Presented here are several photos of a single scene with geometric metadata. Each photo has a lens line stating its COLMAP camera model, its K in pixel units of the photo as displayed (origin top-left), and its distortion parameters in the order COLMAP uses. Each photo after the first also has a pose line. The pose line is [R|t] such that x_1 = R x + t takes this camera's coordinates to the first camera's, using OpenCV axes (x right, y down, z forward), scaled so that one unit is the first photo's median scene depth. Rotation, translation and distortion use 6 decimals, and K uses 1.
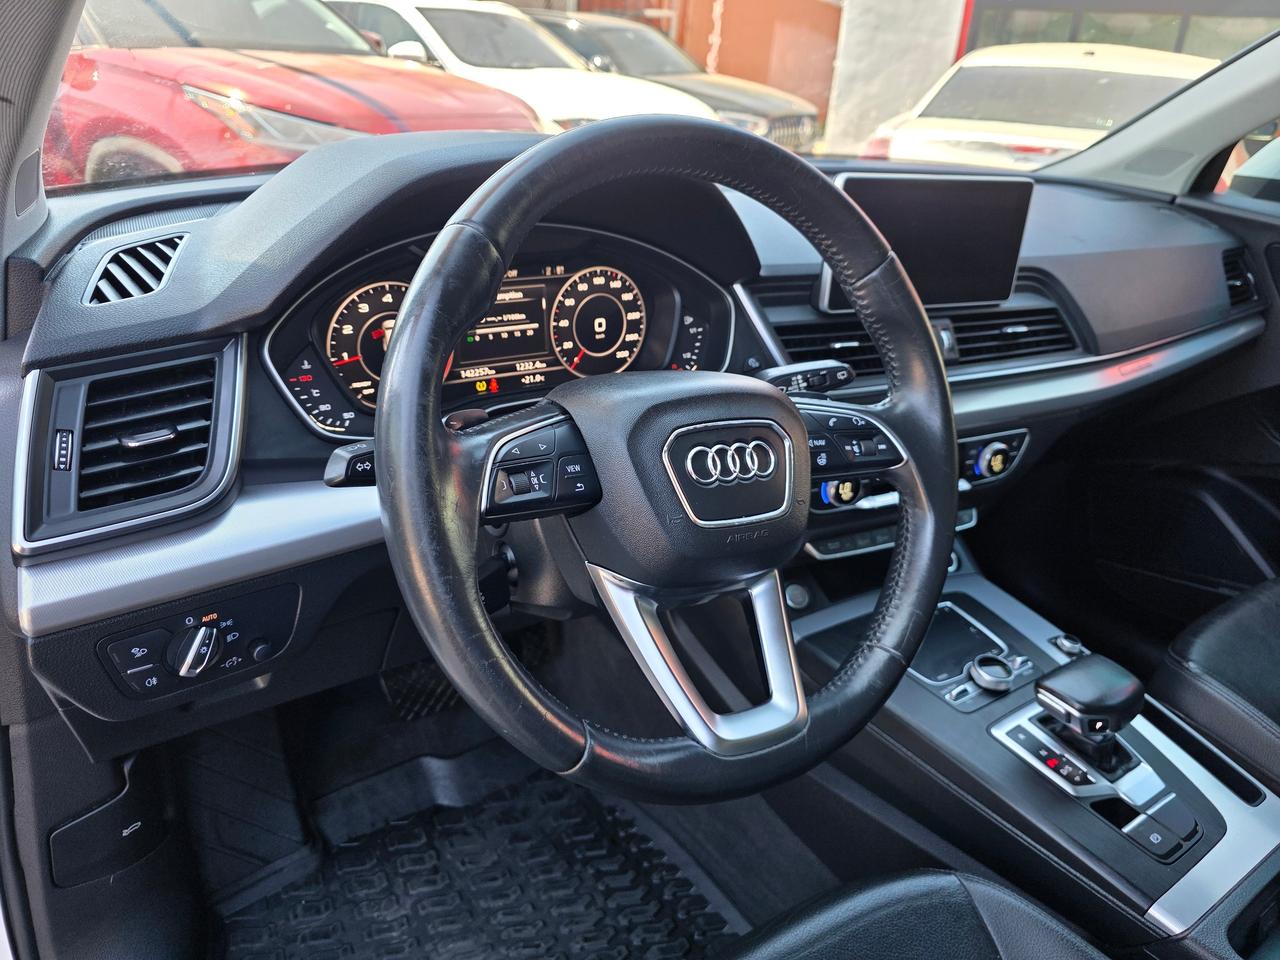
lens RADIAL K [[868.2, 0, 640.0], [0, 868.2, 480.0], [0, 0, 1]] dist [0.070901, -0.088761]
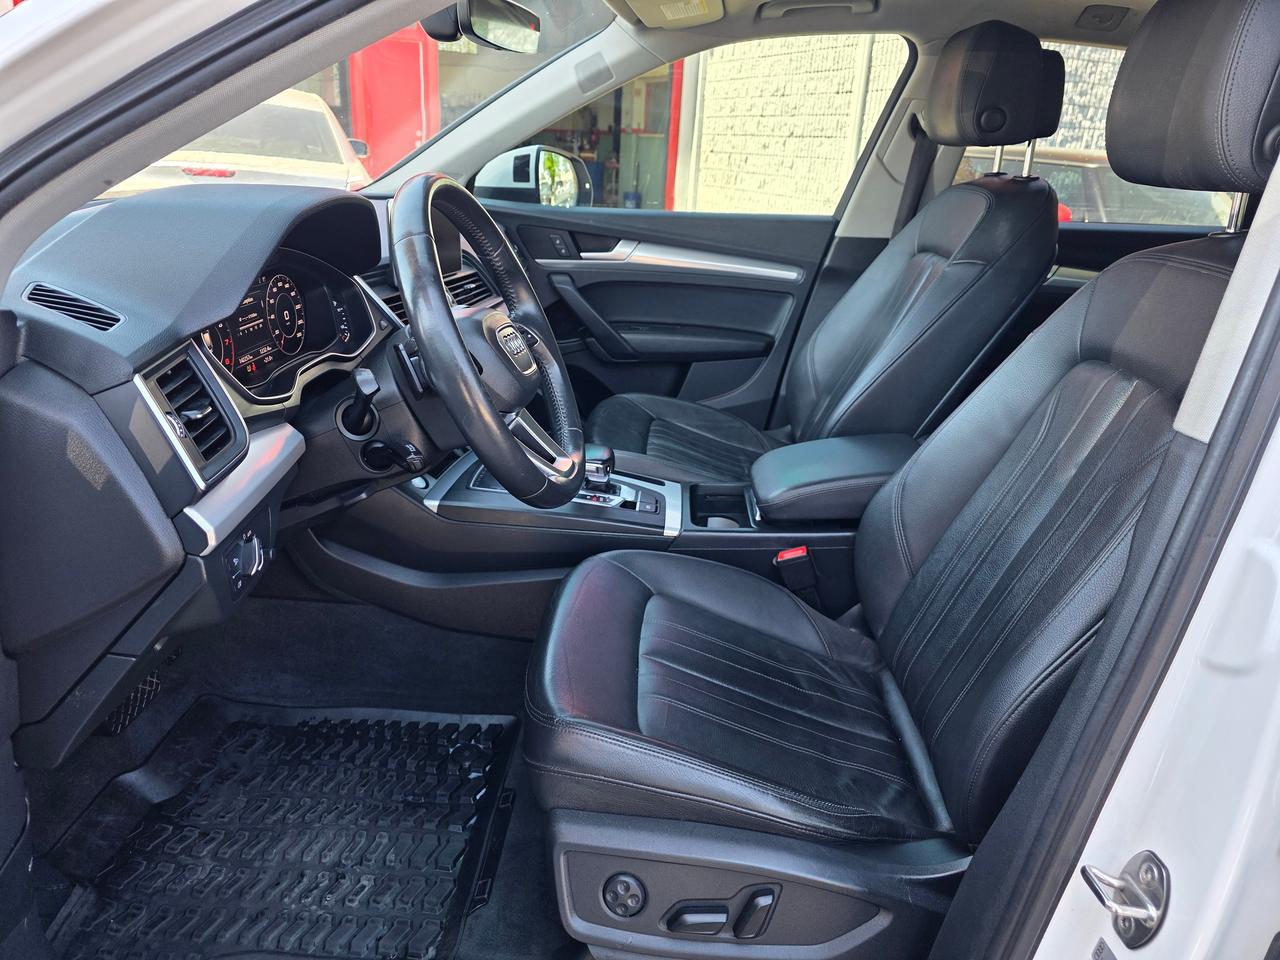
lens RADIAL K [[861.3, 0, 639.5], [0, 861.3, 471.9], [0, 0, 1]] dist [0.049338, -0.046453]
pose [[0.600405, -0.298921, 0.741728, -0.844542], [0.313647, 0.941219, 0.125429, 0.064132], [-0.735622, 0.157332, 0.658868, -0.310979]]
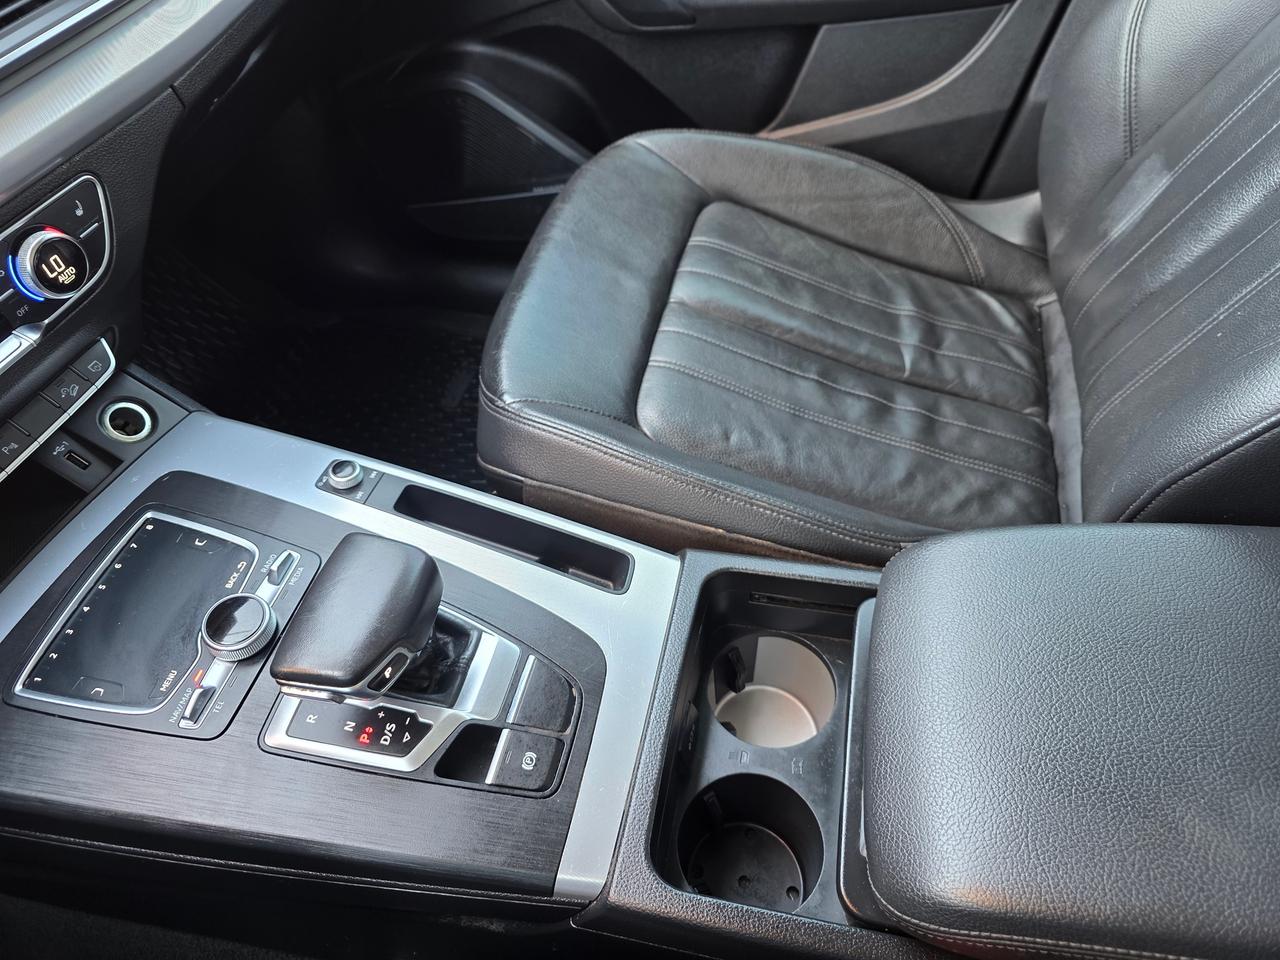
lens RADIAL K [[863.8, 0, 638.2], [0, 863.8, 484.3], [0, 0, 1]] dist [0.050627, -0.048295]
pose [[0.727034, -0.577500, 0.371368, 0.484926], [0.368476, 0.784567, 0.498679, -0.065579], [-0.579350, -0.225716, 0.783202, 0.433869]]
